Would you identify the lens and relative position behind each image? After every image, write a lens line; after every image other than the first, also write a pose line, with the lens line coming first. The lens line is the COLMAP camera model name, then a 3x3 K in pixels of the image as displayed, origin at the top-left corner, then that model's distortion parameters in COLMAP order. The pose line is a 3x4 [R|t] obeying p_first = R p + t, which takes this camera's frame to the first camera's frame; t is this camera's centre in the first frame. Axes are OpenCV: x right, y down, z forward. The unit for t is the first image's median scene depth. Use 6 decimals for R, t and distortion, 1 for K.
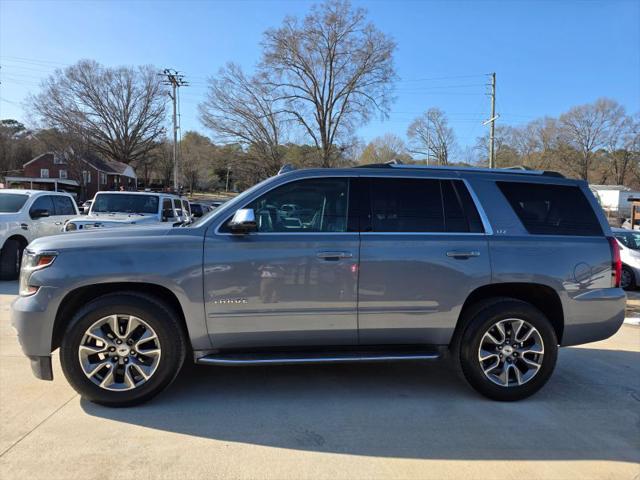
lens RADIAL K [[435.2, 0, 317.5], [0, 435.2, 243.2], [0, 0, 1]] dist [0.052775, -0.043927]
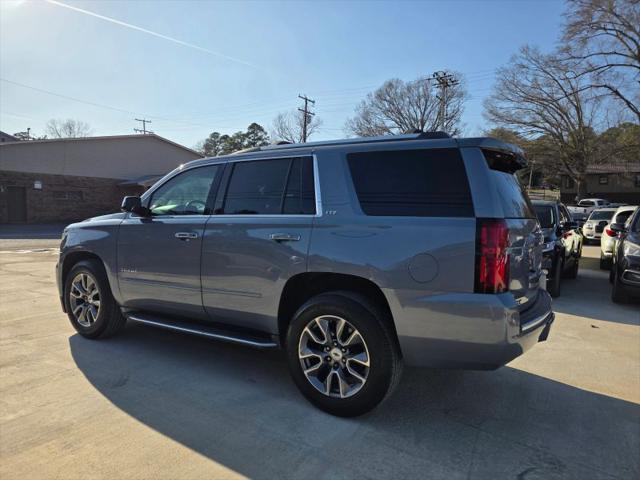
lens RADIAL K [[435.2, 0, 317.5], [0, 435.2, 243.2], [0, 0, 1]] dist [0.052775, -0.043927]
pose [[0.765012, 0.022025, -0.643640, 0.073564], [-0.023961, 0.999696, 0.005729, 0.002223], [0.643571, 0.011040, 0.765307, 0.026393]]
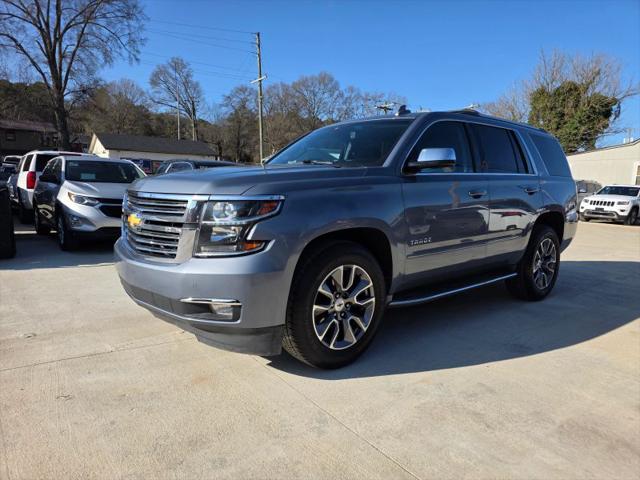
lens RADIAL K [[440.5, 0, 320.0], [0, 440.5, 240.0], [0, 0, 1]] dist [0.051983, -0.039830]
pose [[0.827367, -0.080183, 0.555909, -0.067703], [0.032943, 0.994981, 0.094484, 0.001882], [-0.560695, -0.059860, 0.825856, 0.020560]]
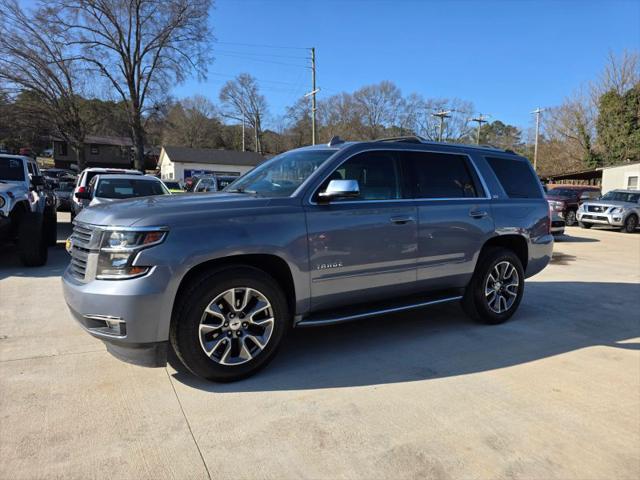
lens RADIAL K [[440.5, 0, 321.1], [0, 440.5, 231.8], [0, 0, 1]] dist [0.049871, -0.044557]
pose [[0.900875, -0.050383, 0.431144, -0.048224], [0.028671, 0.997979, 0.056713, -0.000840], [-0.433130, -0.038730, 0.900499, 0.002603]]
